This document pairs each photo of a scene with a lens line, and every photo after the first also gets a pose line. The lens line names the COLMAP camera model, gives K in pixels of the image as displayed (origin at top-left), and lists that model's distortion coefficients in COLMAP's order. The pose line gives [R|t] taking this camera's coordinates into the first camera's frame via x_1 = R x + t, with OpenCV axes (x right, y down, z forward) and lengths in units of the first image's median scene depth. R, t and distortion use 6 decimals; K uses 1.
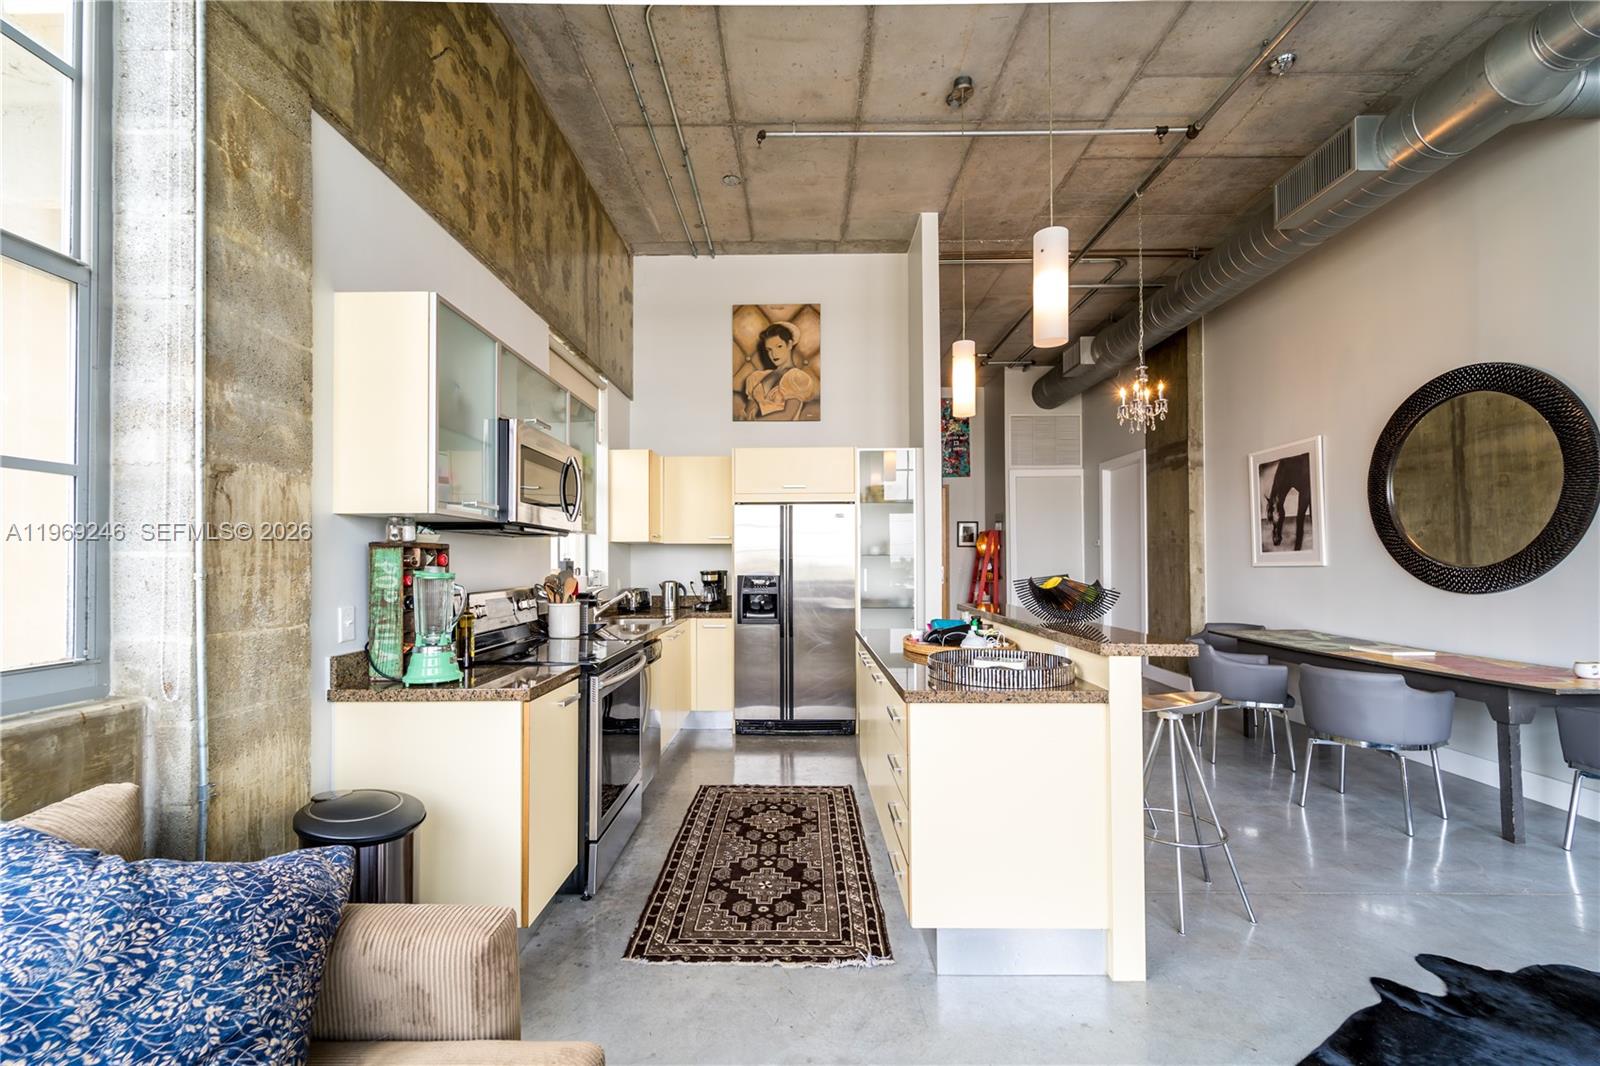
lens RADIAL K [[657.9, 0, 808.6], [0, 657.9, 551.5], [0, 0, 1]] dist [0.002563, -0.000371]
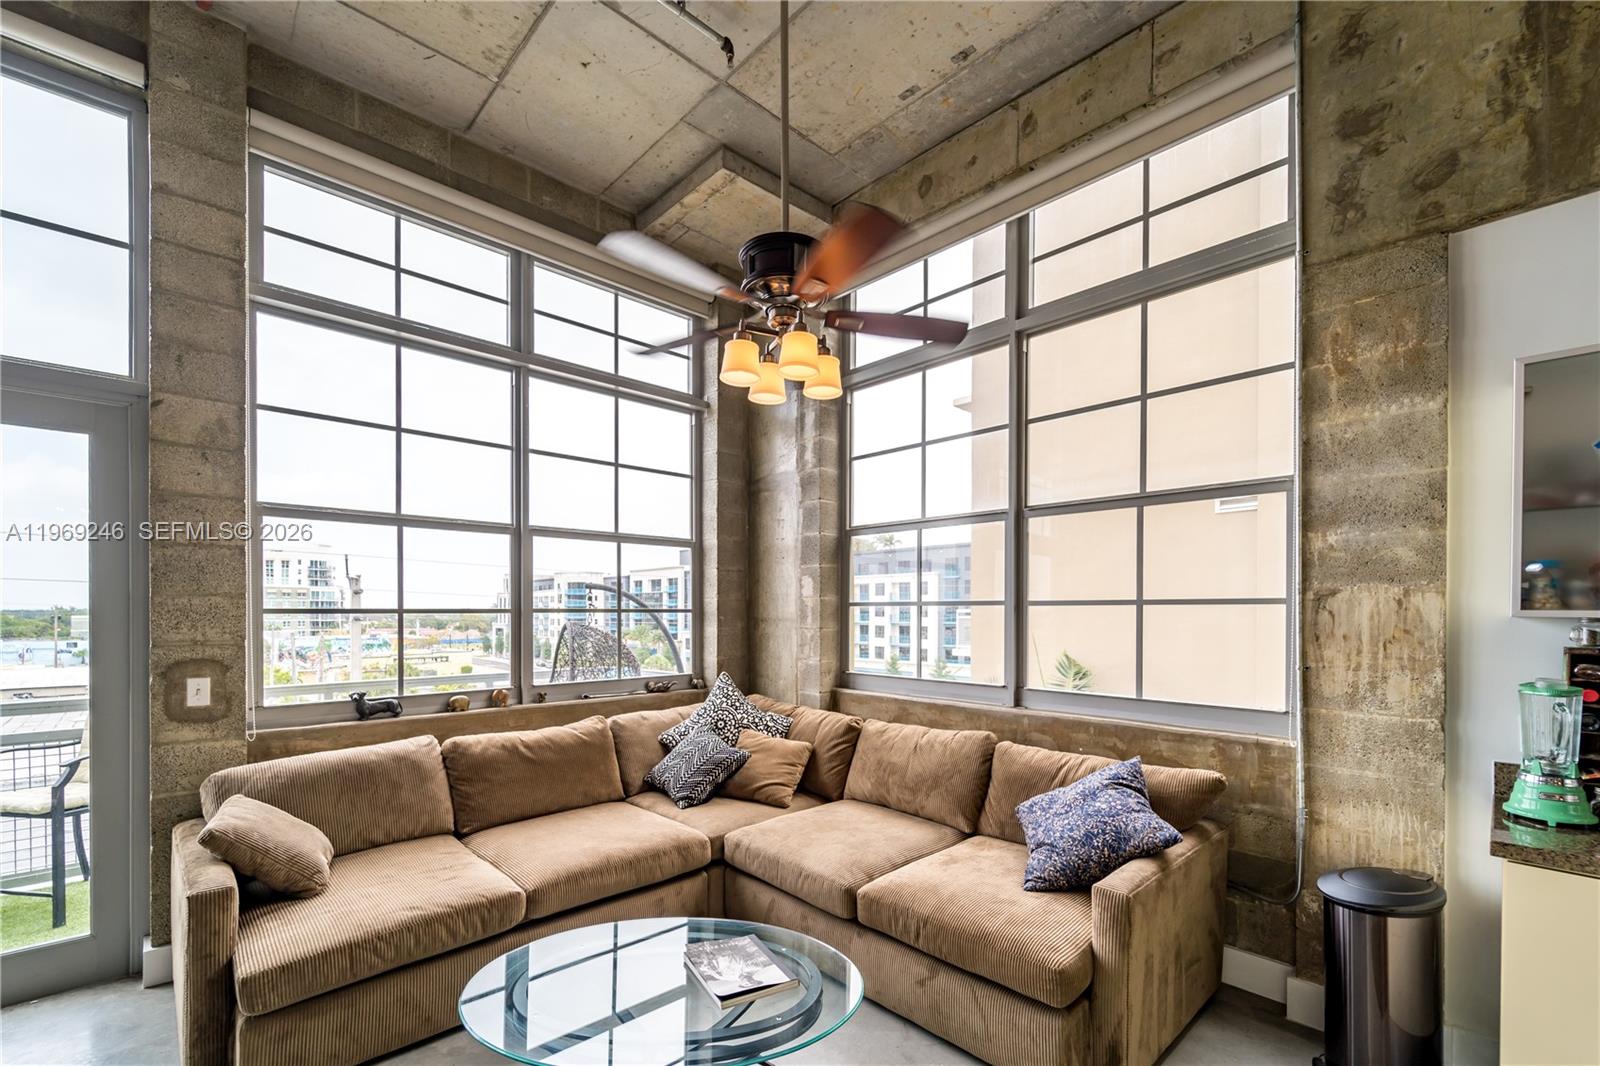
lens RADIAL K [[678.4, 0, 810.0], [0, 678.4, 615.9], [0, 0, 1]] dist [0.002199, -0.000437]
pose [[-0.721314, 0.004758, -0.692592, 0.694470], [0.009542, 0.999950, -0.003069, -0.063212], [0.692542, -0.008822, -0.721323, 0.979626]]
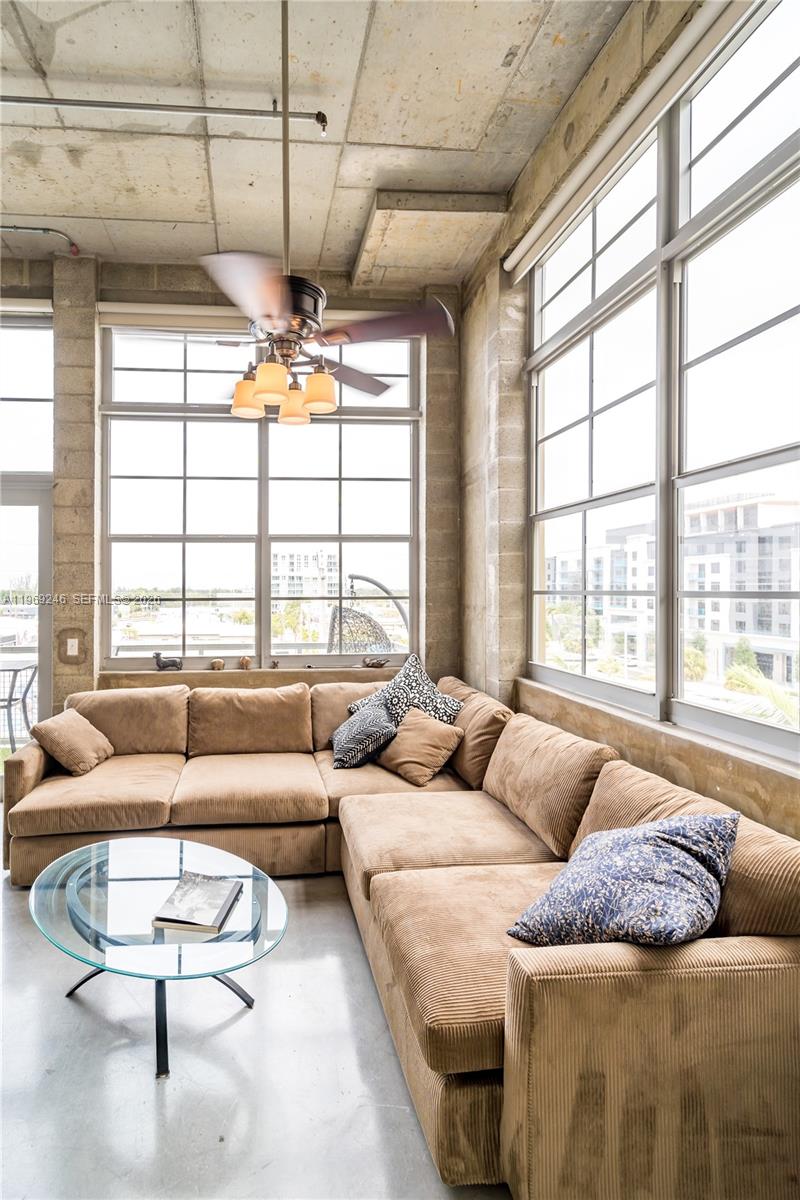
lens RADIAL K [[583.7, 0, 302.4], [0, 583.7, 590.2], [0, 0, 1]] dist [-0.000014, -0.000023]
pose [[-0.997427, 0.006338, -0.071404, 0.018394], [0.007245, 0.999896, -0.012456, -0.092730], [0.071318, -0.012941, -0.997370, 1.231654]]
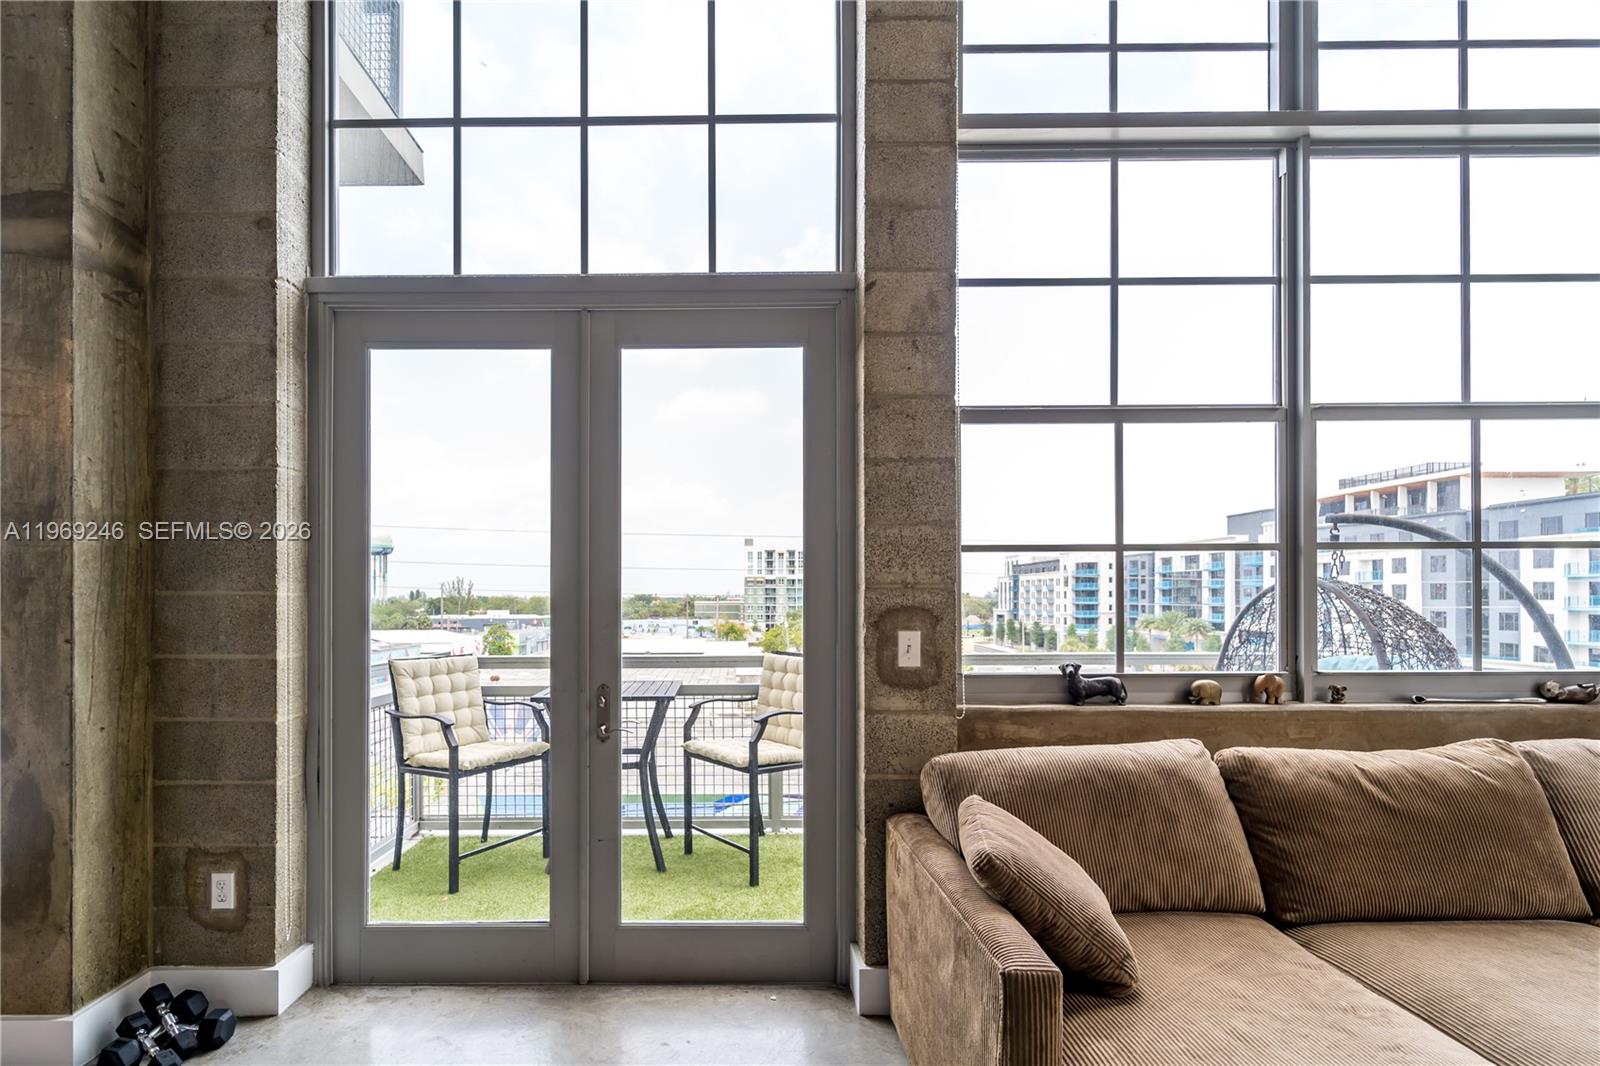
lens RADIAL K [[736.0, 0, 734.6], [0, 736.0, 595.3], [0, 0, 1]] dist [0.003645, -0.000406]
pose [[-0.999974, 0.004541, 0.005537, 0.886704], [0.004441, 0.999829, -0.017952, 0.004274], [-0.005618, -0.017927, -0.999824, 0.340826]]
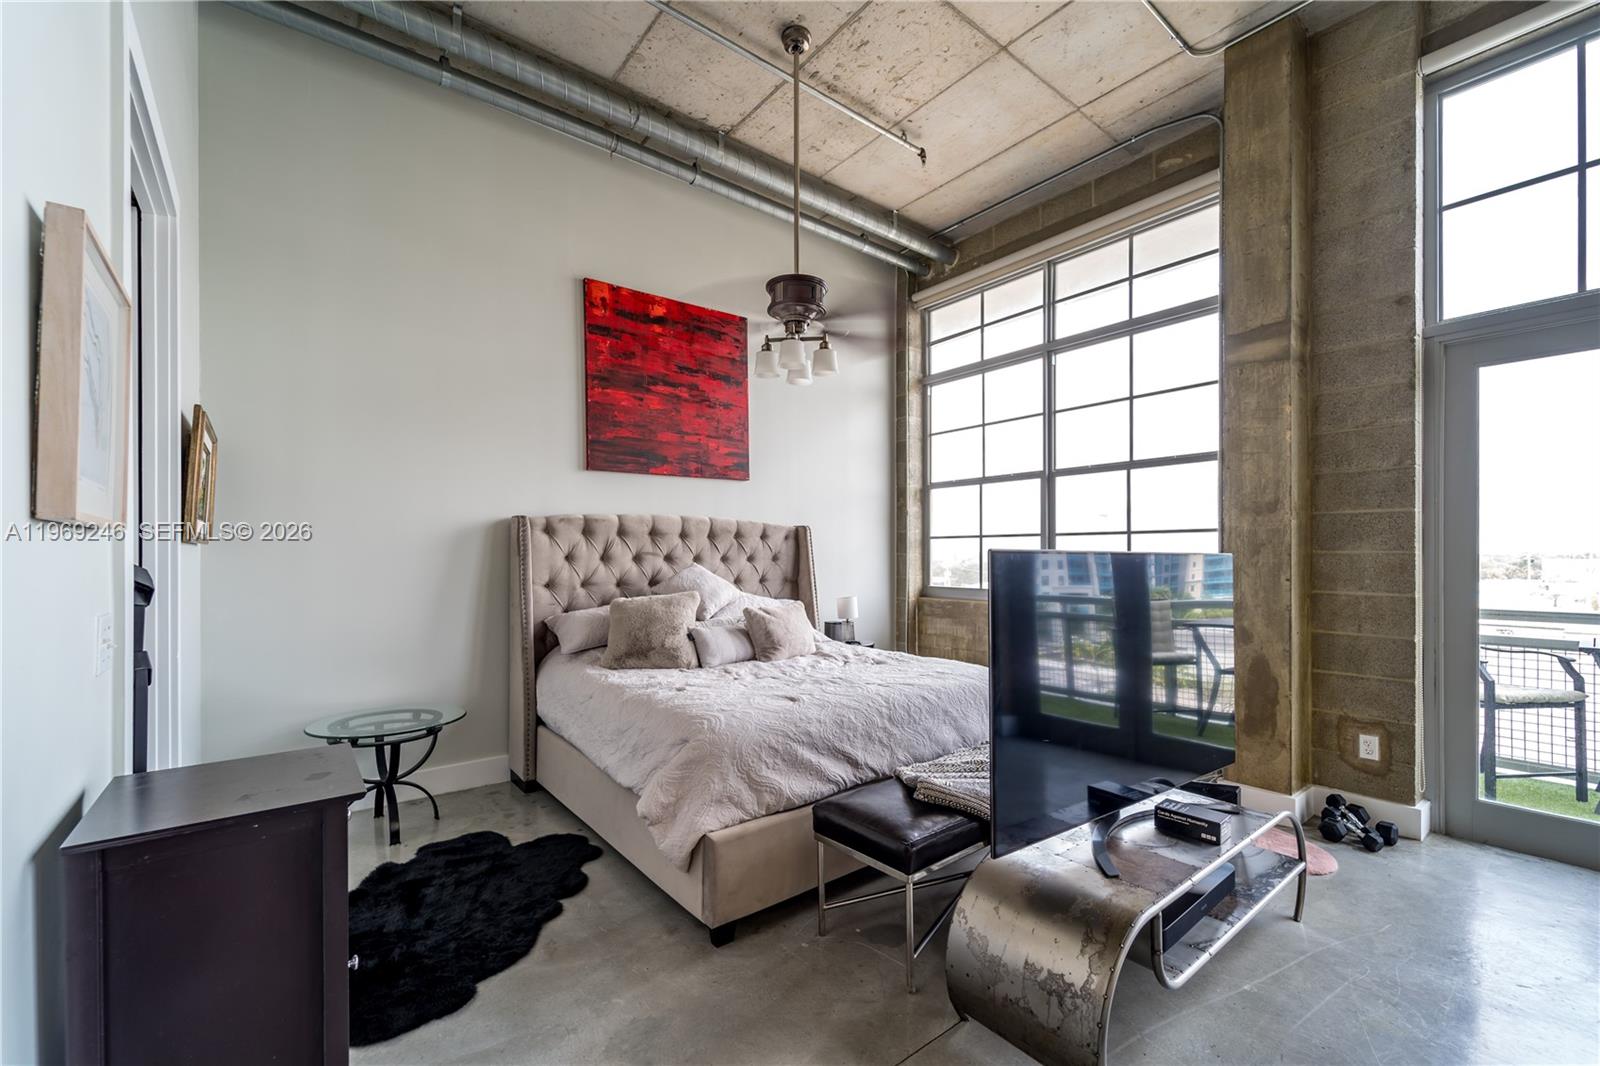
lens RADIAL K [[656.4, 0, 803.7], [0, 656.4, 556.3], [0, 0, 1]] dist [-0.000290, -0.000165]
pose [[-0.624720, 0.002897, 0.780843, 1.282987], [-0.009093, 0.999898, -0.010985, 0.015619], [-0.780796, -0.013962, -0.624630, 1.153405]]
